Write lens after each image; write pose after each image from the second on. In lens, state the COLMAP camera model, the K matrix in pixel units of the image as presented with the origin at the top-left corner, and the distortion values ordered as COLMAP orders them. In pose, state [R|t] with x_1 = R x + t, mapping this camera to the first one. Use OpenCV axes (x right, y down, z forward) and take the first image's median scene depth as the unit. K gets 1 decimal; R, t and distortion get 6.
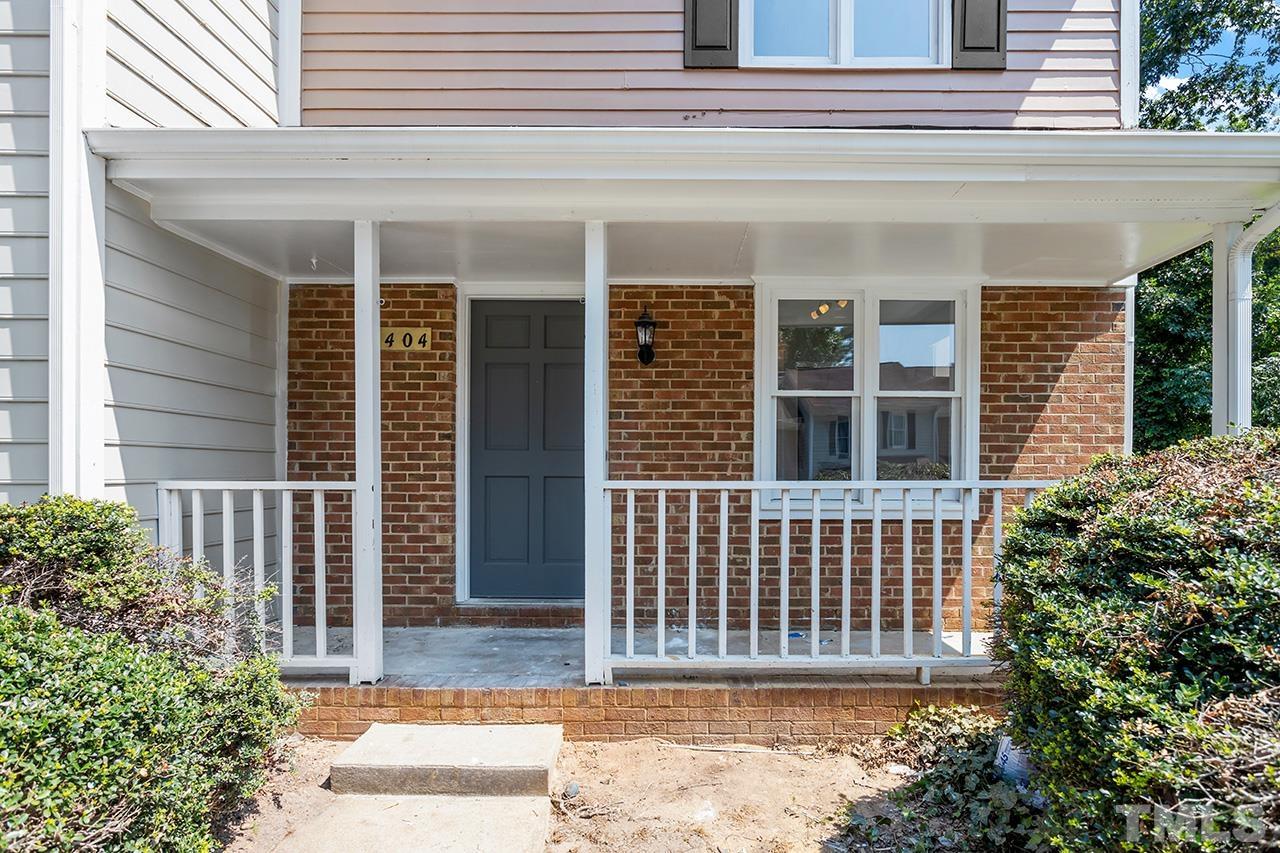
lens RADIAL K [[666.1, 0, 675.9], [0, 666.1, 484.2], [0, 0, 1]] dist [-0.007859, -0.002380]
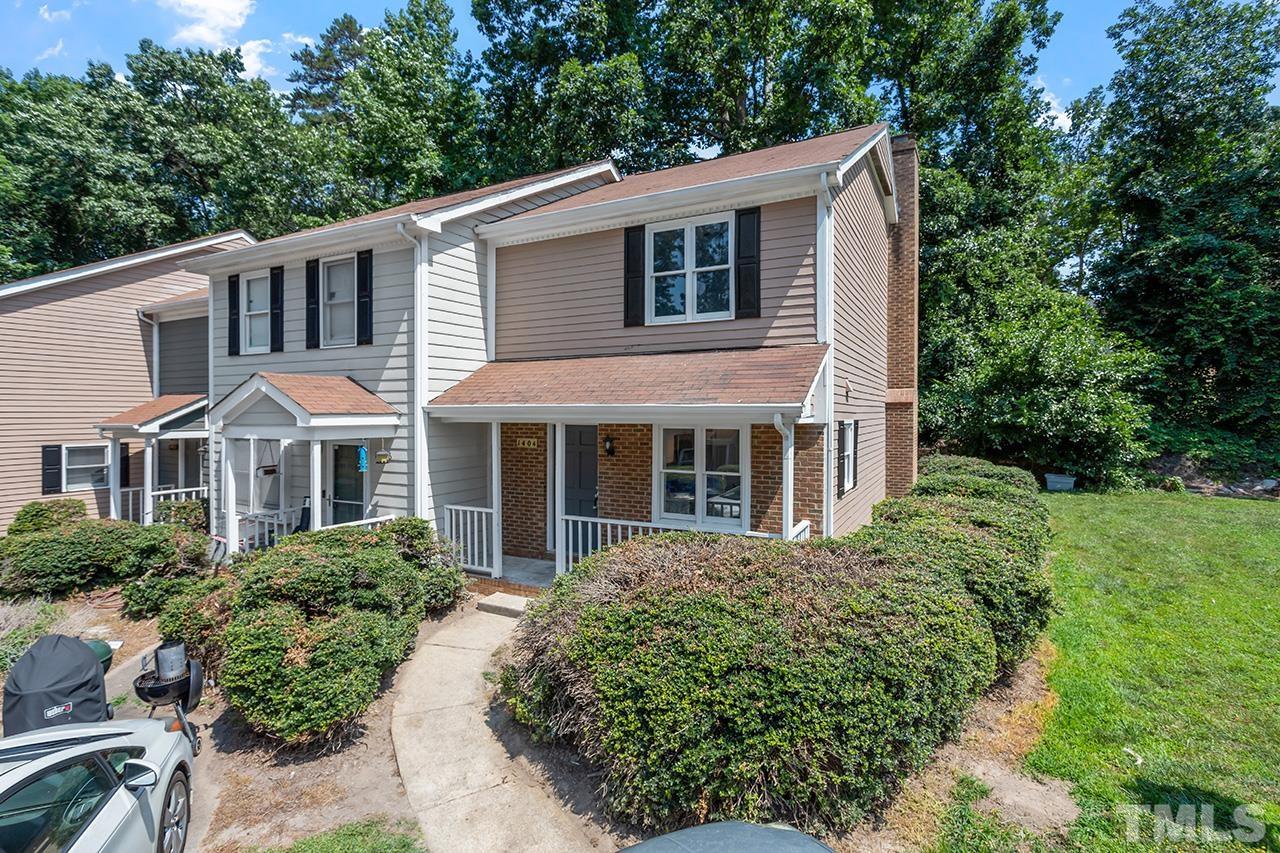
lens RADIAL K [[615.8, 0, 636.6], [0, 615.8, 421.4], [0, 0, 1]] dist [-0.000702, 0.001429]
pose [[0.878860, -0.000063, -0.477079, 1.370877], [0.000750, 0.999999, 0.001249, -0.394504], [0.477078, -0.001455, 0.878860, -1.093416]]
